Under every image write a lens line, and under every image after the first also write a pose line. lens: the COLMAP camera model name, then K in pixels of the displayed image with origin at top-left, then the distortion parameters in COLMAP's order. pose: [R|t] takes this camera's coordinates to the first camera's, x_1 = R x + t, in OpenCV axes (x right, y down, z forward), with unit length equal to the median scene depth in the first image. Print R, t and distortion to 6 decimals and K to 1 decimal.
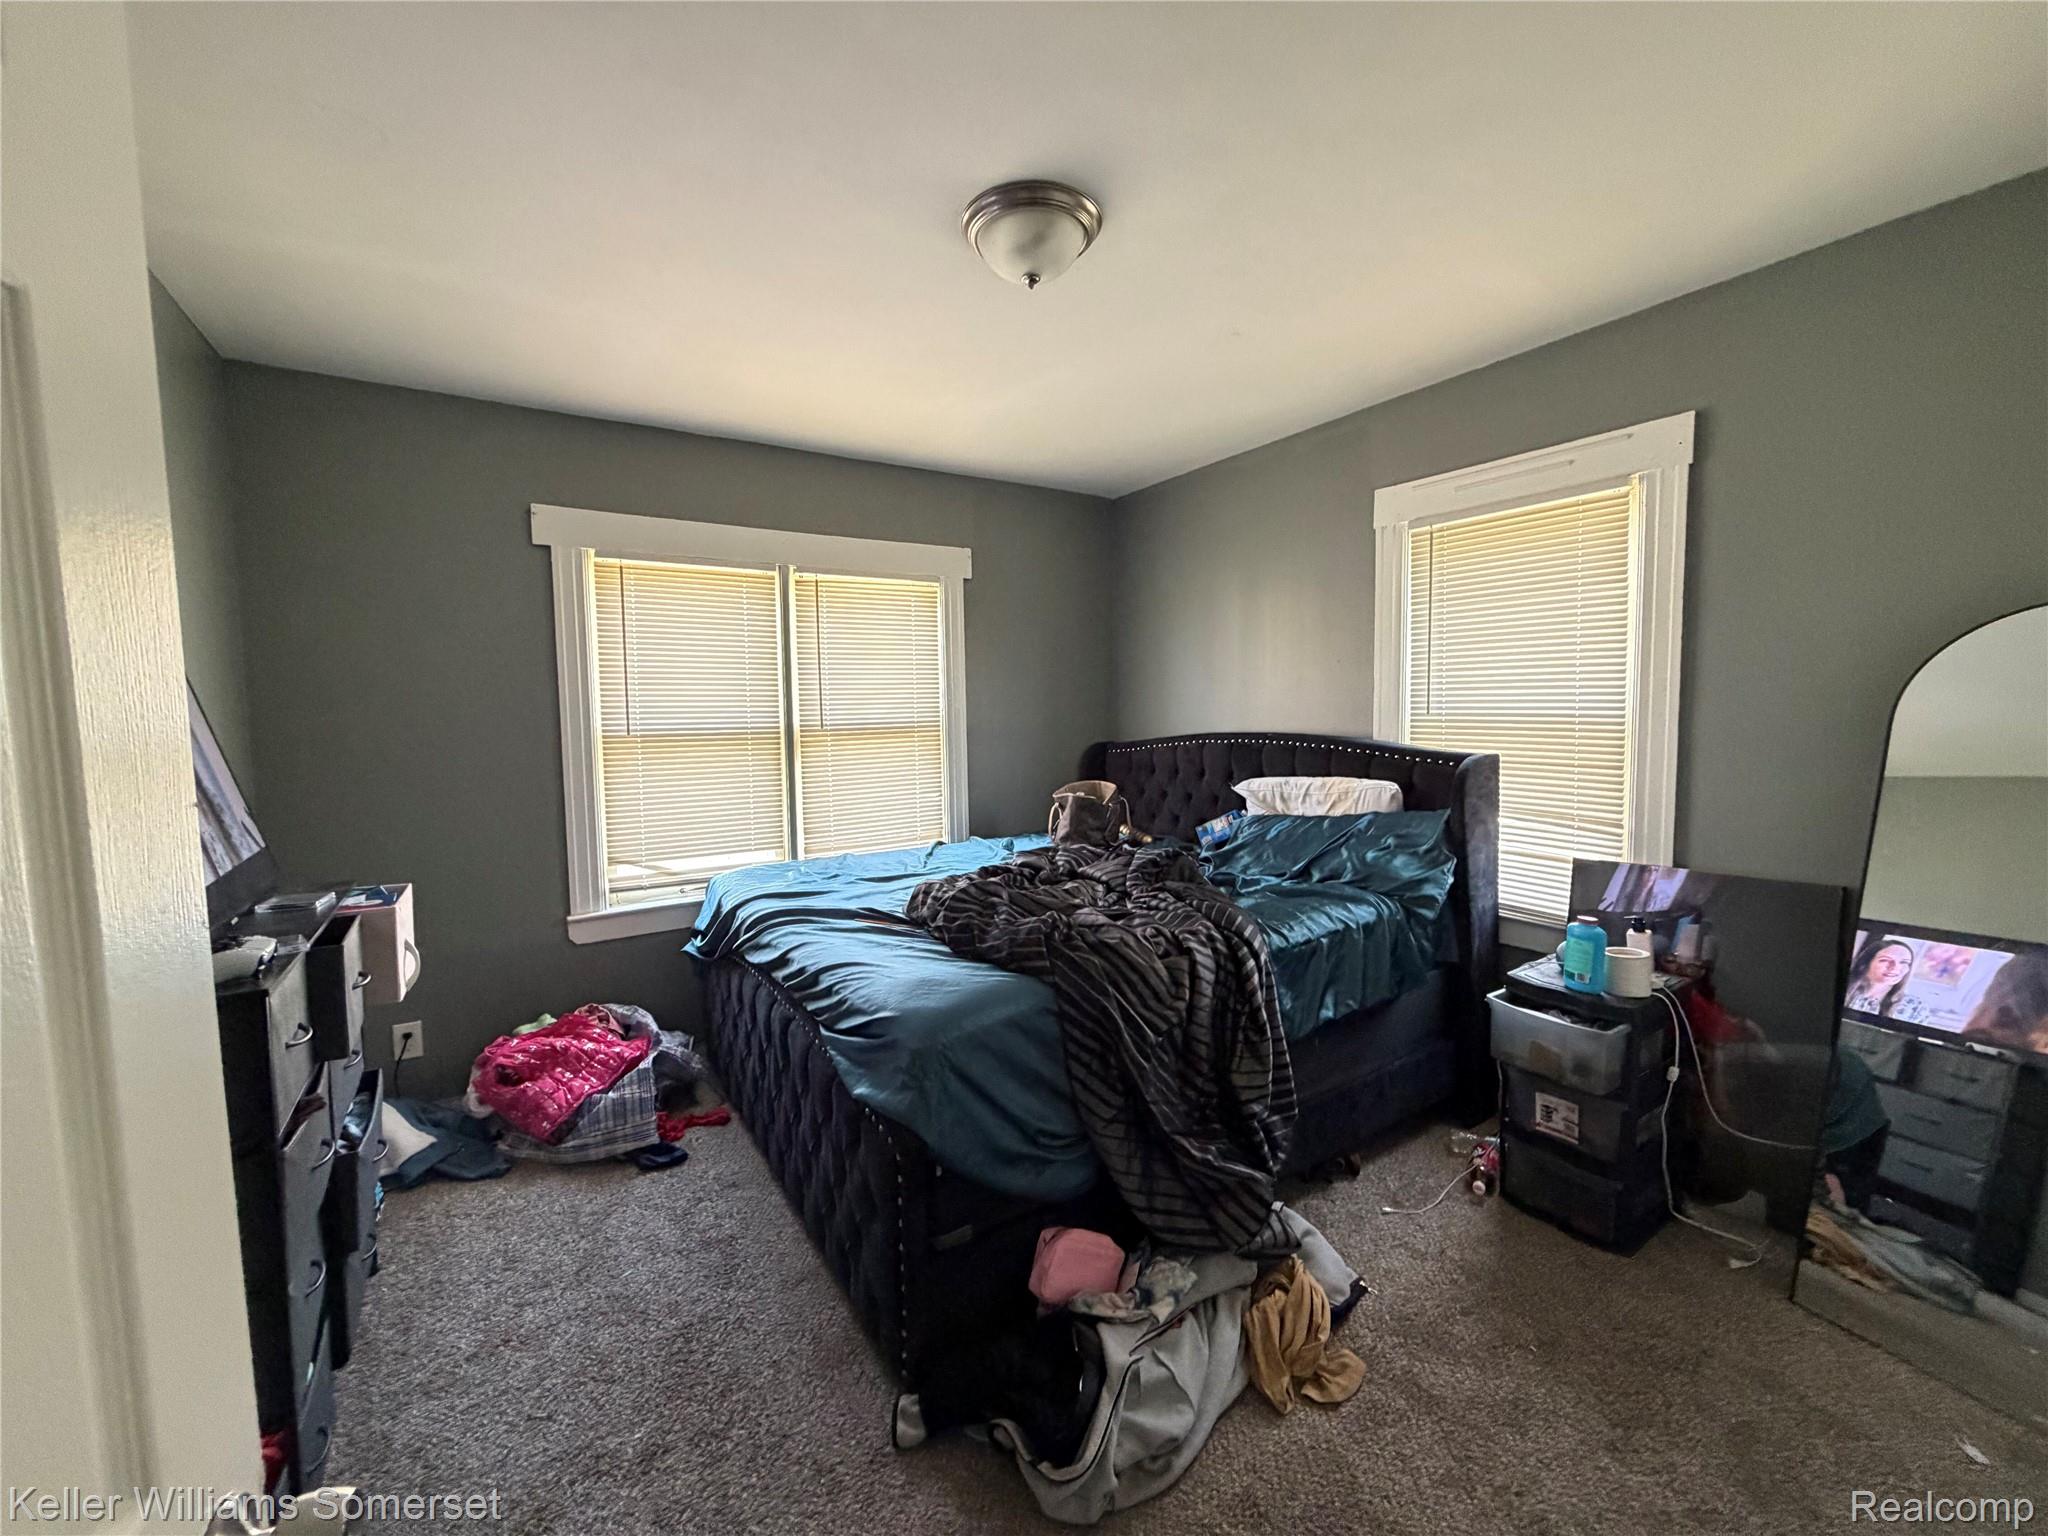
lens RADIAL K [[815.4, 0, 1019.3], [0, 815.4, 771.0], [0, 0, 1]] dist [-0.001497, 0.000335]
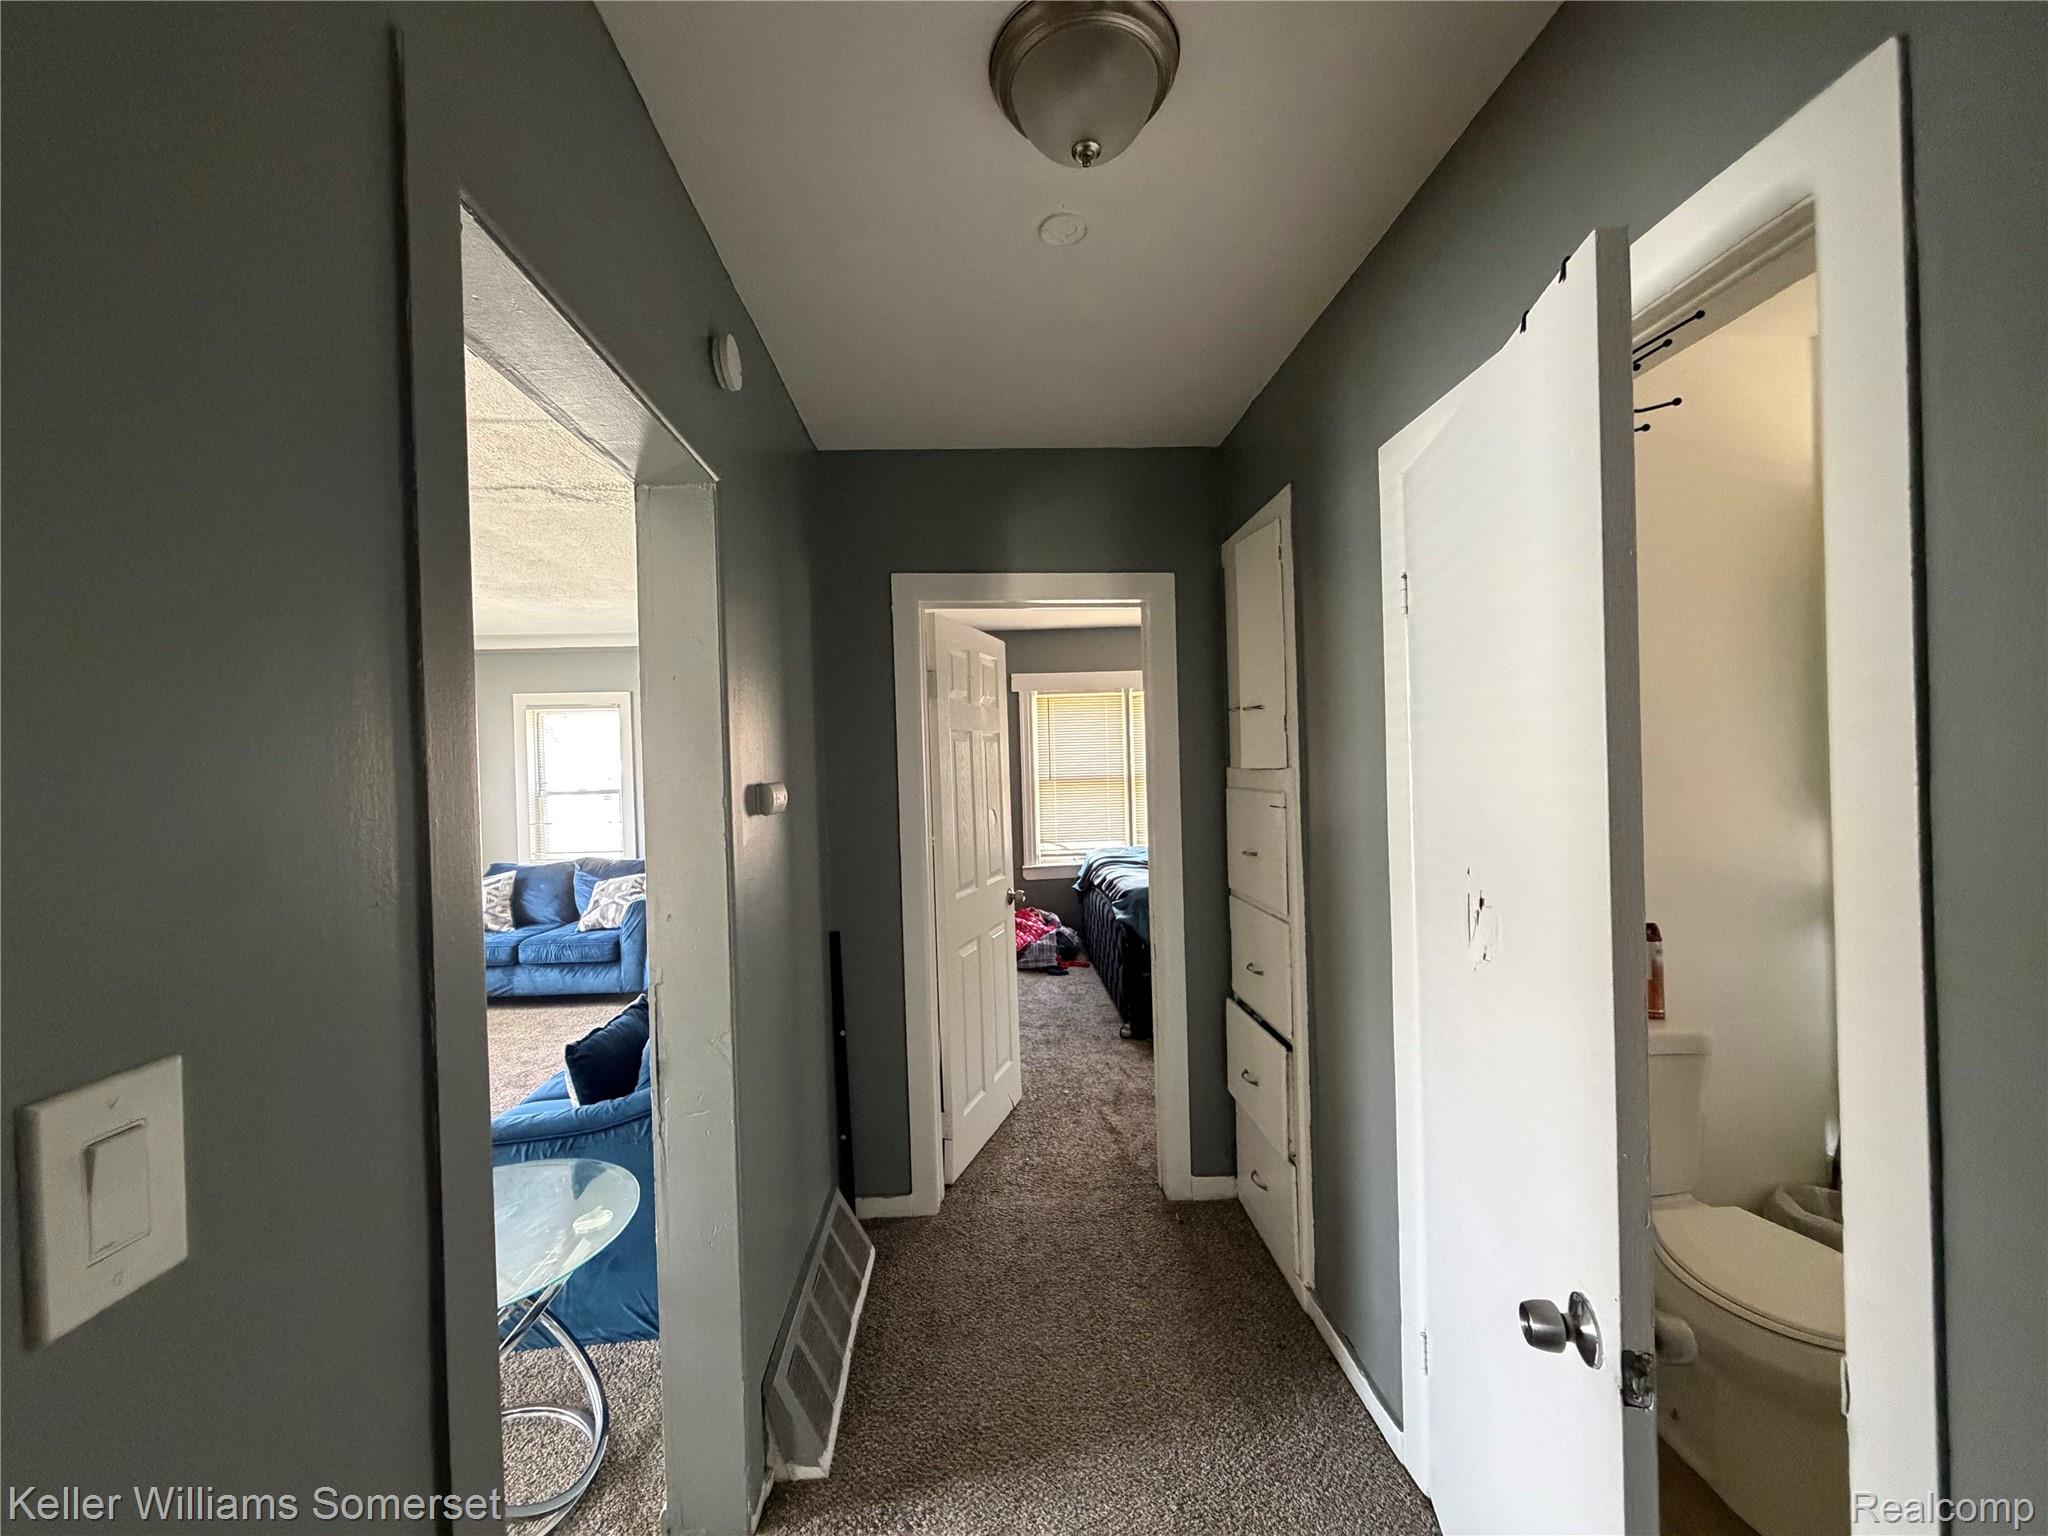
lens RADIAL K [[815.4, 0, 1019.3], [0, 815.4, 771.0], [0, 0, 1]] dist [-0.001497, 0.000335]
pose [[0.869241, -0.009957, -0.494289, 0.505760], [-0.015358, 0.998771, -0.047126, 0.034286], [0.494151, 0.048555, 0.868019, -0.886806]]
